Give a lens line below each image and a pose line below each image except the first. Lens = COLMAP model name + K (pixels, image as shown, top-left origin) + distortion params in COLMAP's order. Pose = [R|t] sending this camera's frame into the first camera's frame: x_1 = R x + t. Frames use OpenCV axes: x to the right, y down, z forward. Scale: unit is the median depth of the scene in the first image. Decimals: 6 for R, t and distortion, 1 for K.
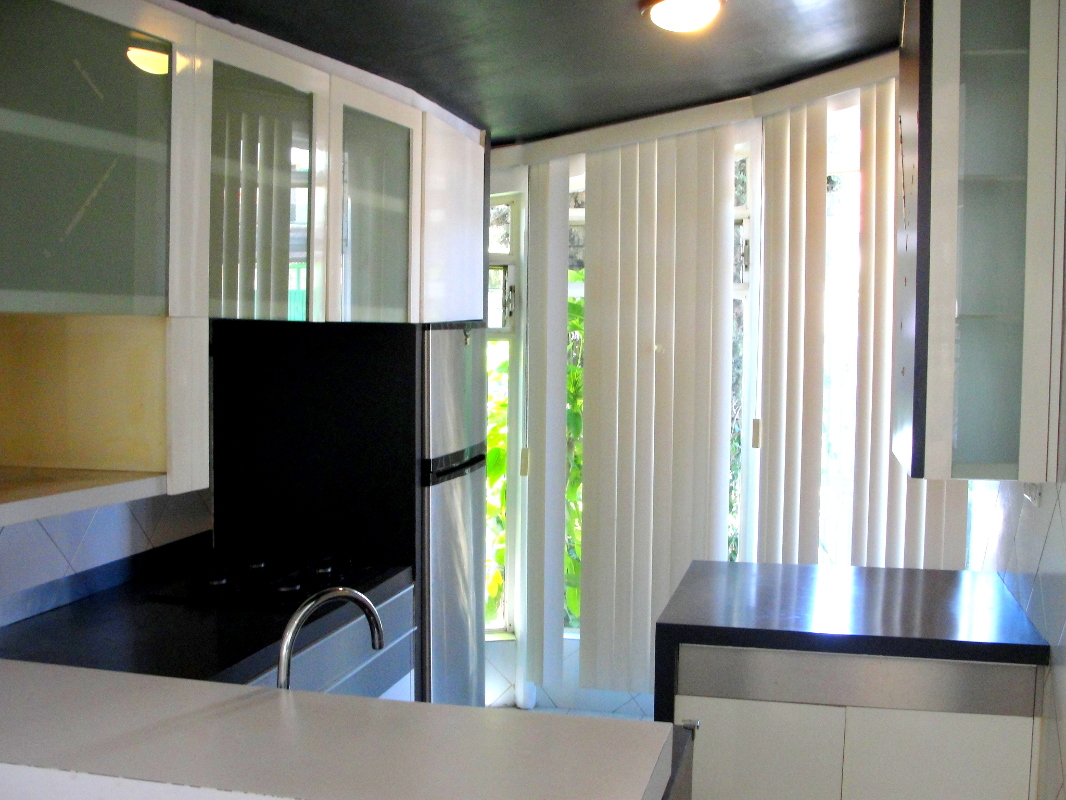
lens RADIAL K [[1226.3, 0, 533.0], [0, 1226.3, 400.0], [0, 0, 1]] dist [-0.270749, -0.015026]
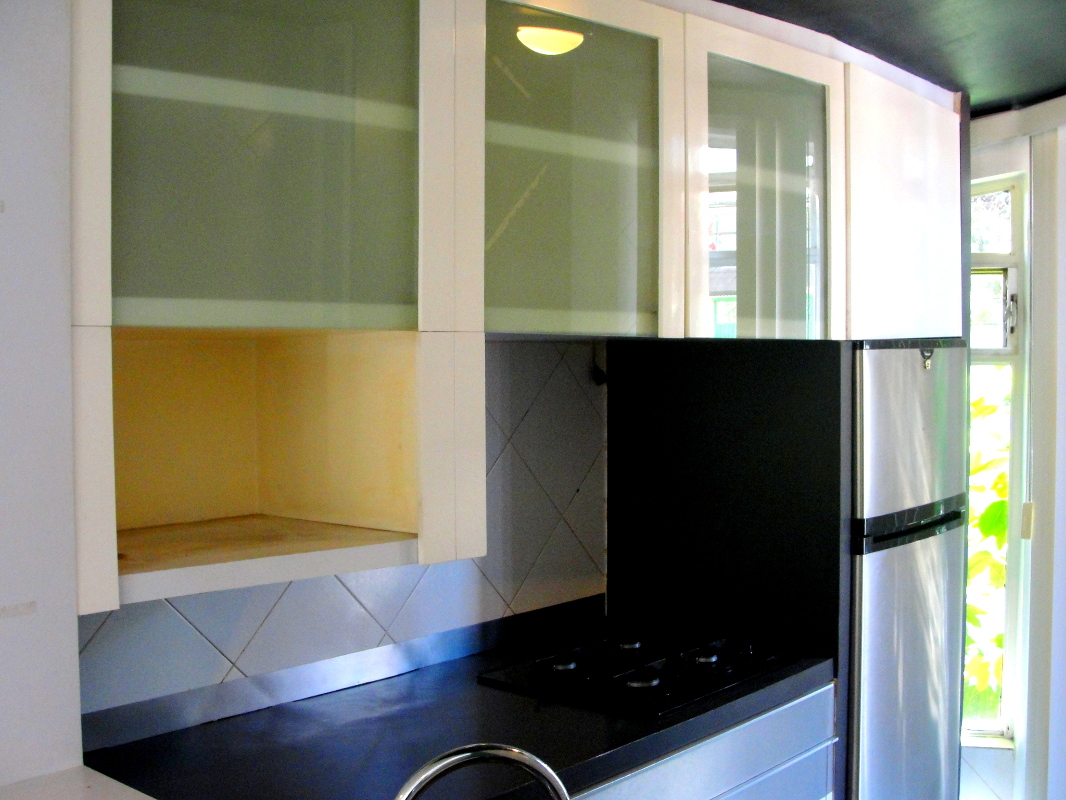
lens RADIAL K [[1198.0, 0, 533.0], [0, 1198.0, 400.0], [0, 0, 1]] dist [-0.213591, 0.240939]
pose [[0.877997, -0.000463, -0.478665, 0.083970], [-0.011752, 0.999677, -0.022522, -0.006533], [0.478521, 0.025399, 0.877709, 0.248917]]
